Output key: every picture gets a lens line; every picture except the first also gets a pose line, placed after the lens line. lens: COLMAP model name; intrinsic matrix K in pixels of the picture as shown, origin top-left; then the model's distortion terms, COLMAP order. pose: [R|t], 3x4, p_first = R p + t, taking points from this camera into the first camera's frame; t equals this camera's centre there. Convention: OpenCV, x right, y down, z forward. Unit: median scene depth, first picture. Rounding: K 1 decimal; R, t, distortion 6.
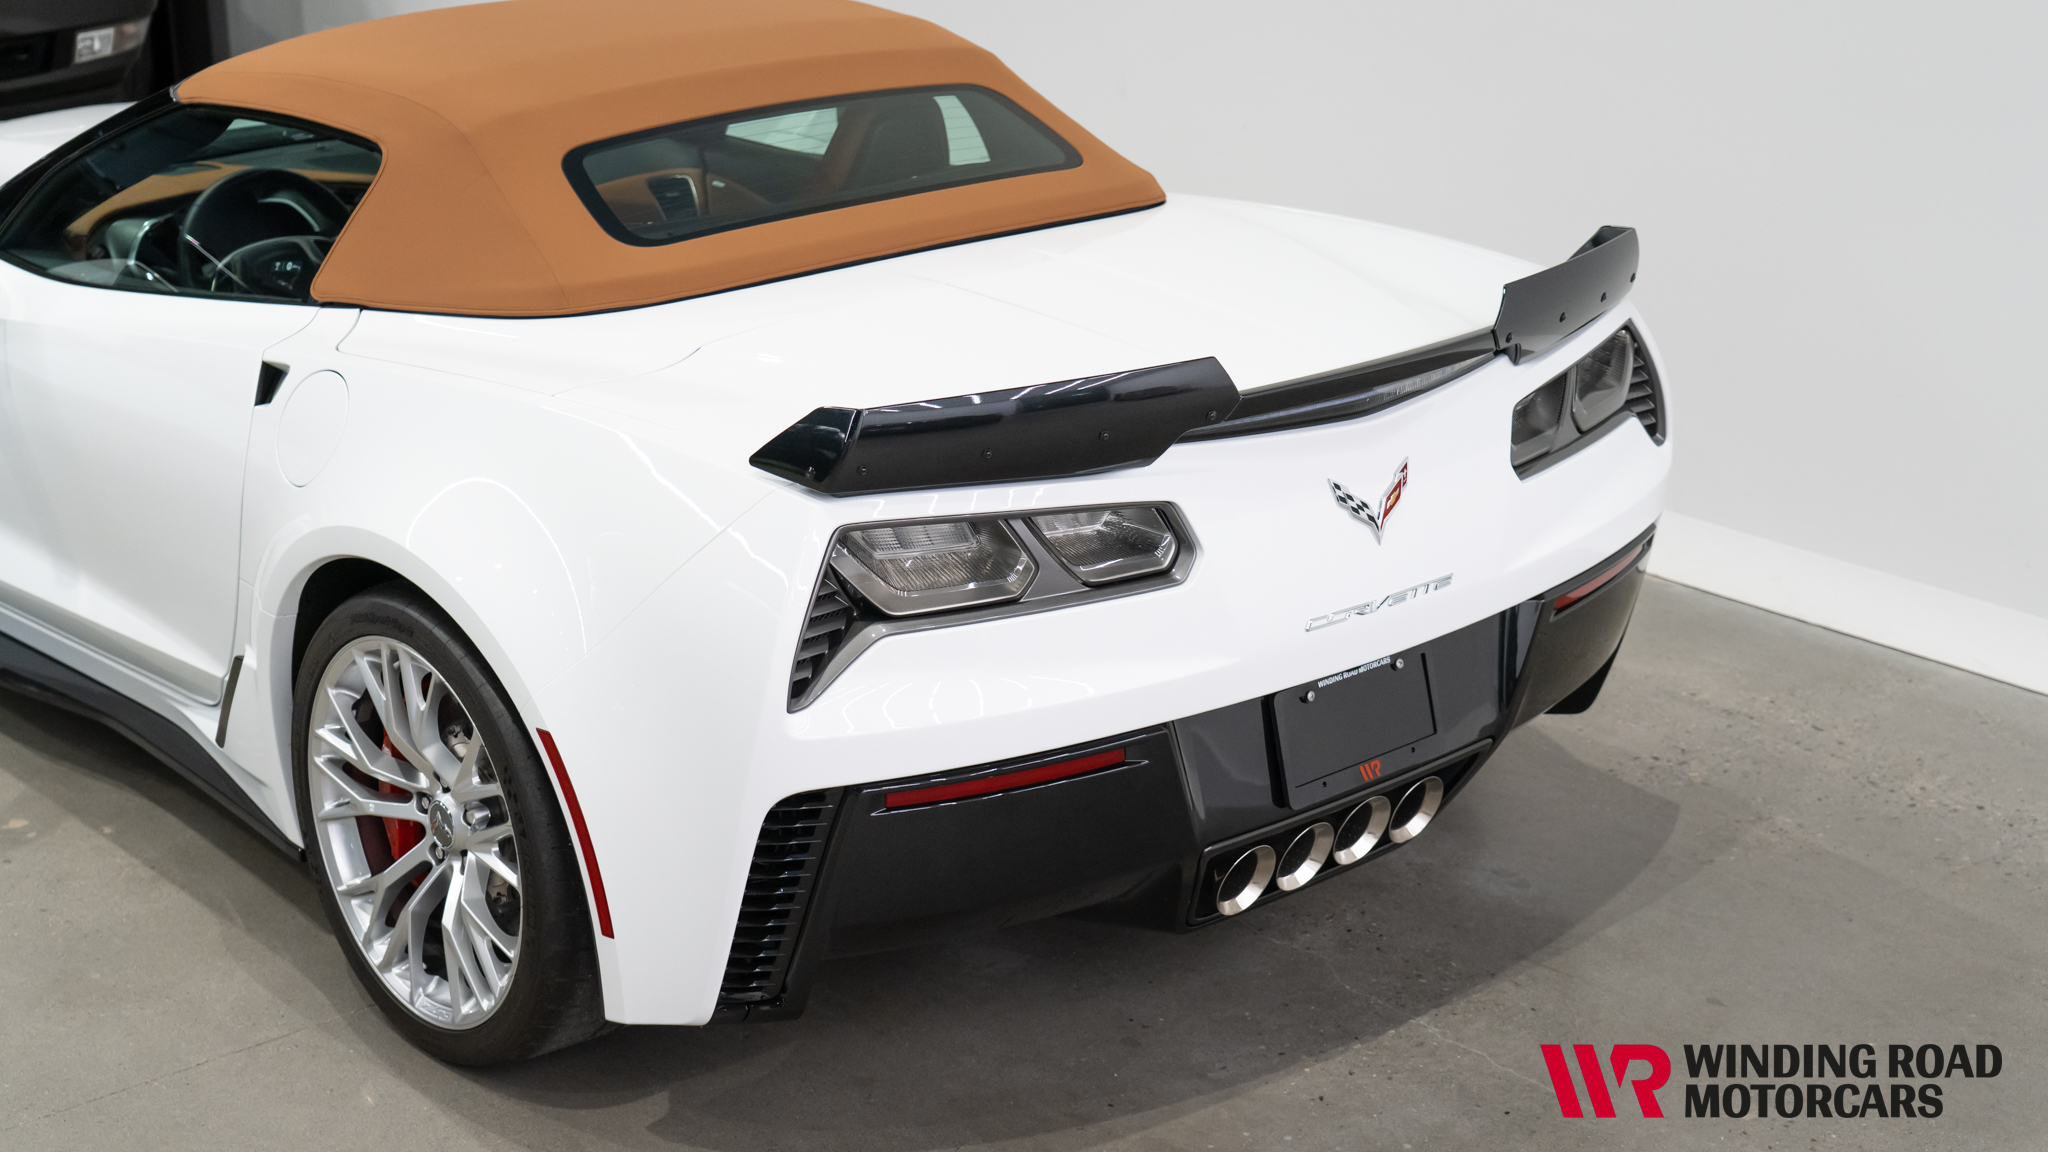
lens RADIAL K [[3111.5, 0, 1022.7], [0, 3111.5, 622.1], [0, 0, 1]] dist [-0.020043, 0.000000]
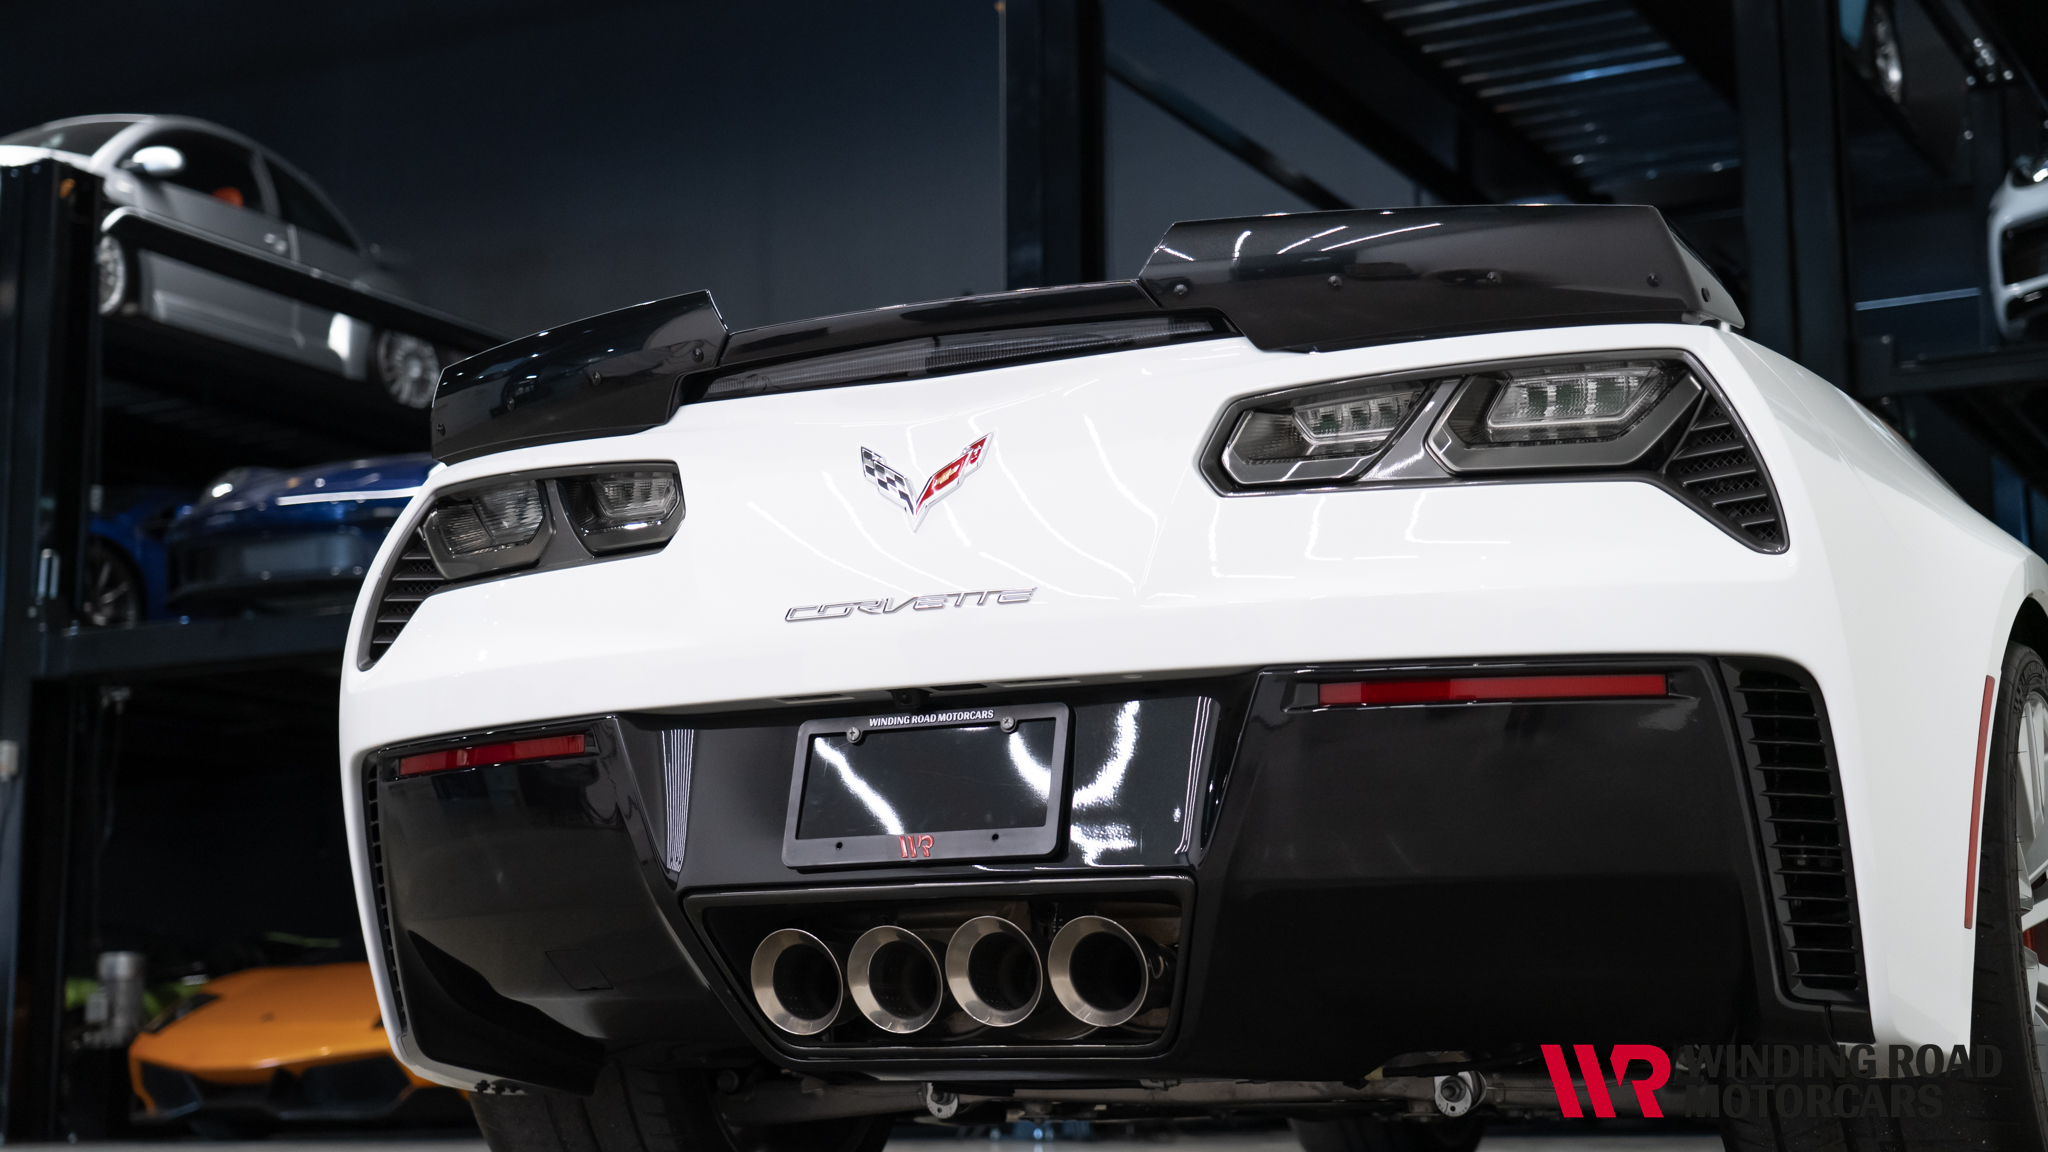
lens RADIAL K [[3111.5, 0, 1034.1], [0, 3111.5, 589.8], [0, 0, 1]] dist [-0.020043, 0.000000]
pose [[0.366433, -0.149811, -0.918305, 0.825913], [-0.309444, 0.911150, -0.272122, 0.188073], [0.877480, 0.383878, 0.287517, 0.797734]]
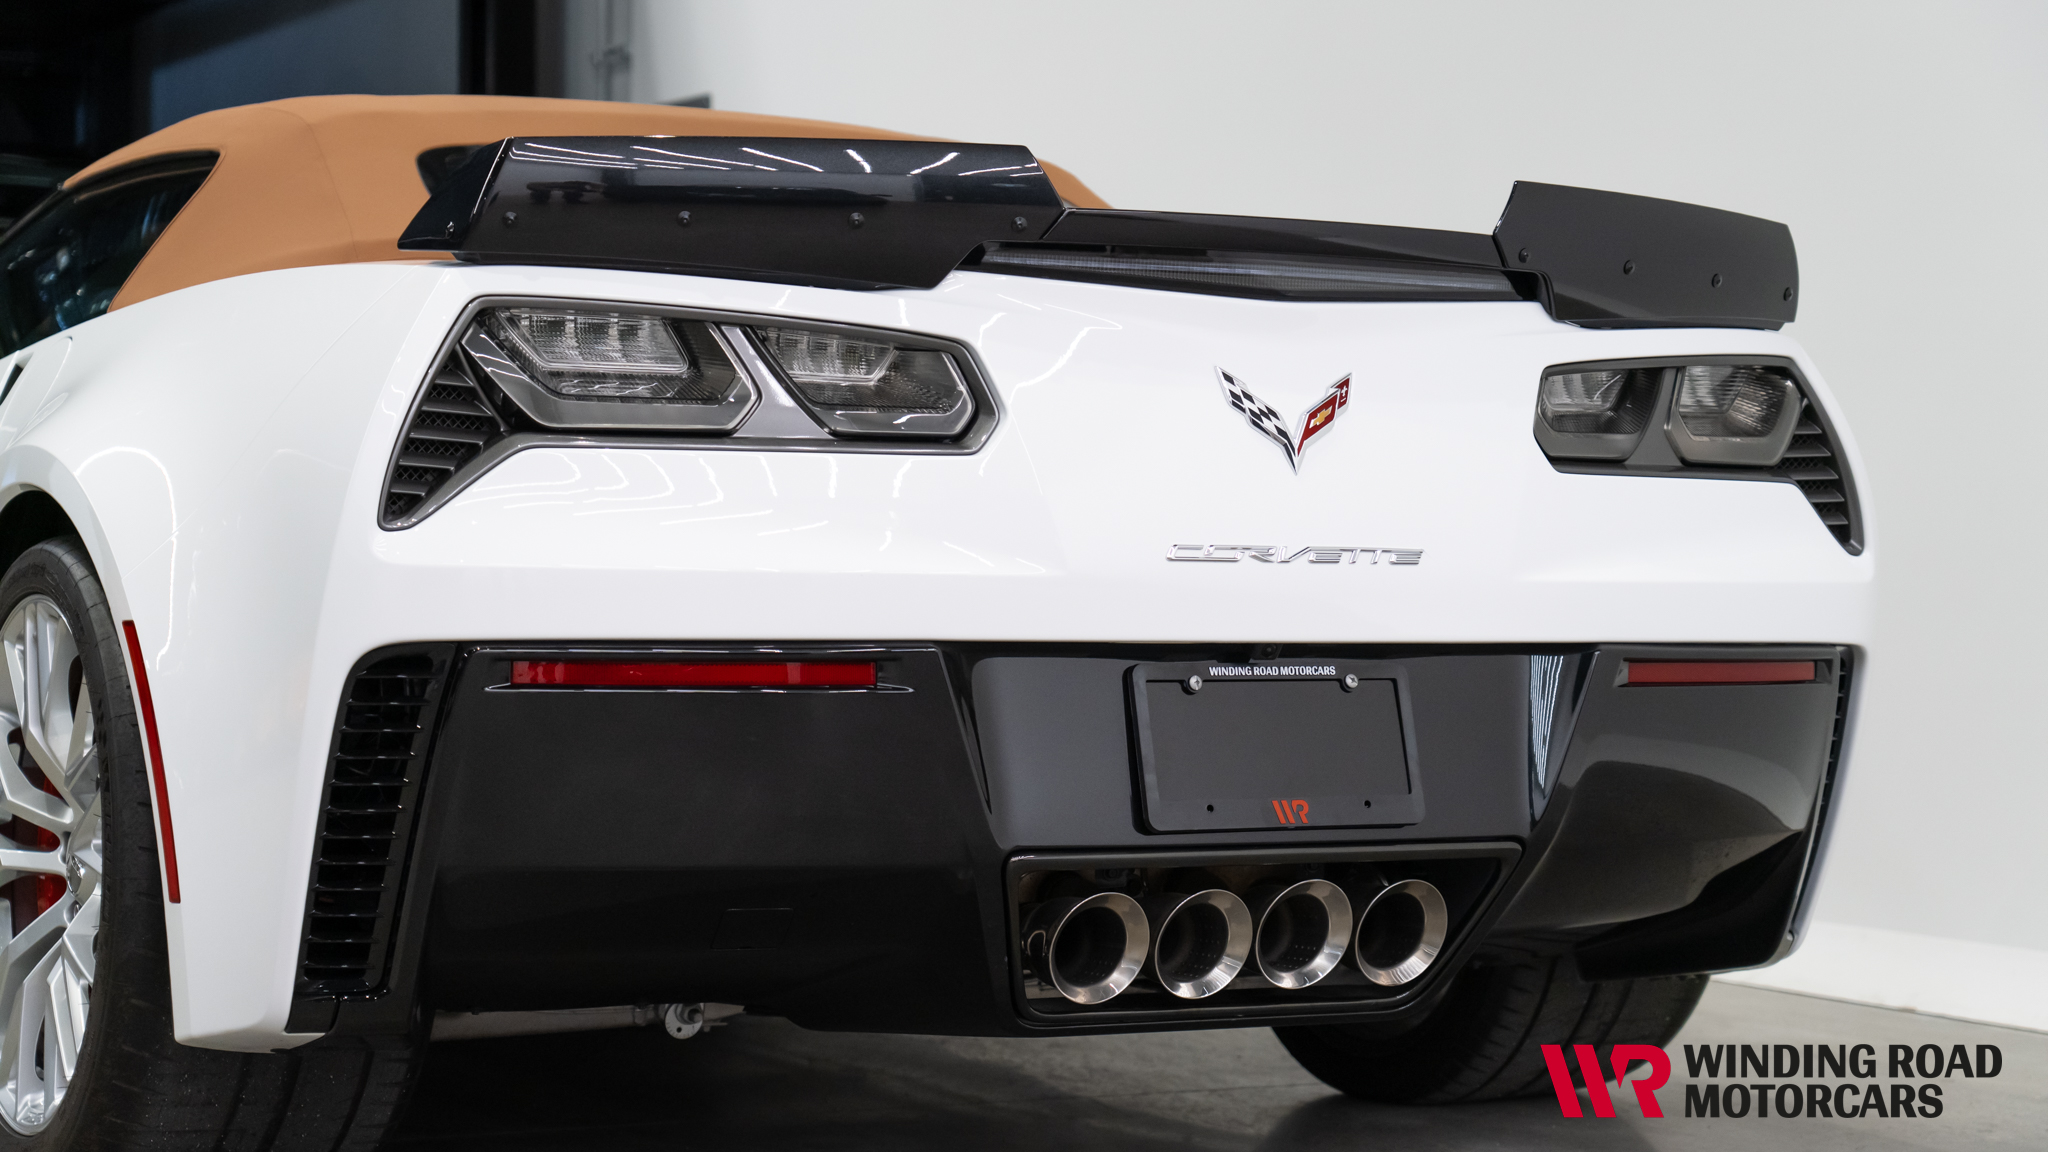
lens RADIAL K [[3979.4, 0, 1065.4], [0, 3979.4, 578.0], [0, 0, 1]] dist [0.014390, 0.000000]
pose [[0.976342, 0.015897, -0.215646, 0.258910], [-0.087178, 0.941587, -0.325290, 0.299939], [0.197878, 0.336394, 0.920697, 0.142588]]
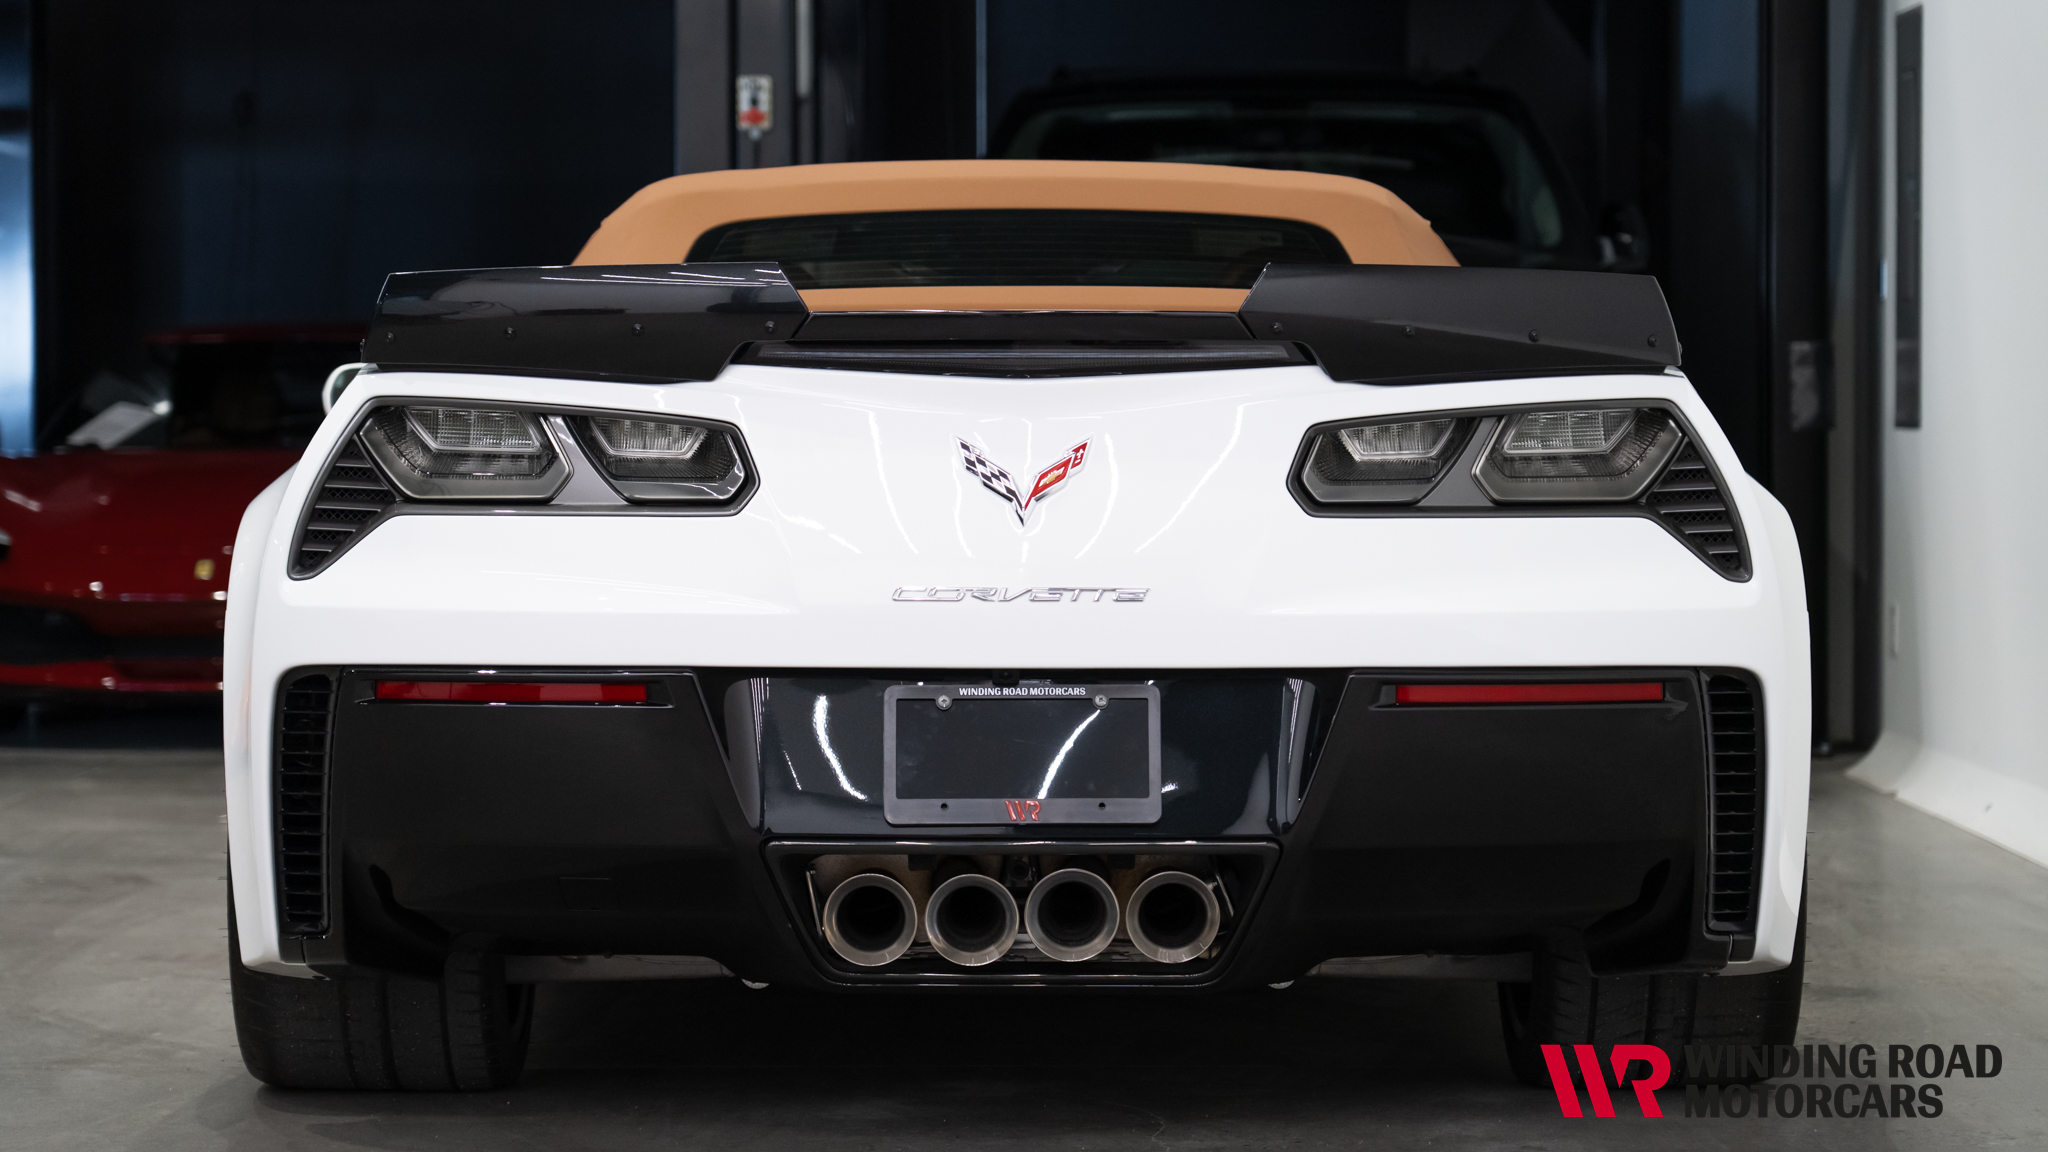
lens RADIAL K [[4717.2, 0, 1033.4], [0, 4717.2, 573.1], [0, 0, 1]] dist [0.119255, 0.000000]
pose [[0.753080, 0.019162, -0.657650, 0.959347], [-0.224696, 0.946967, -0.229709, 0.281727], [0.618371, 0.320760, 0.717447, 0.071902]]
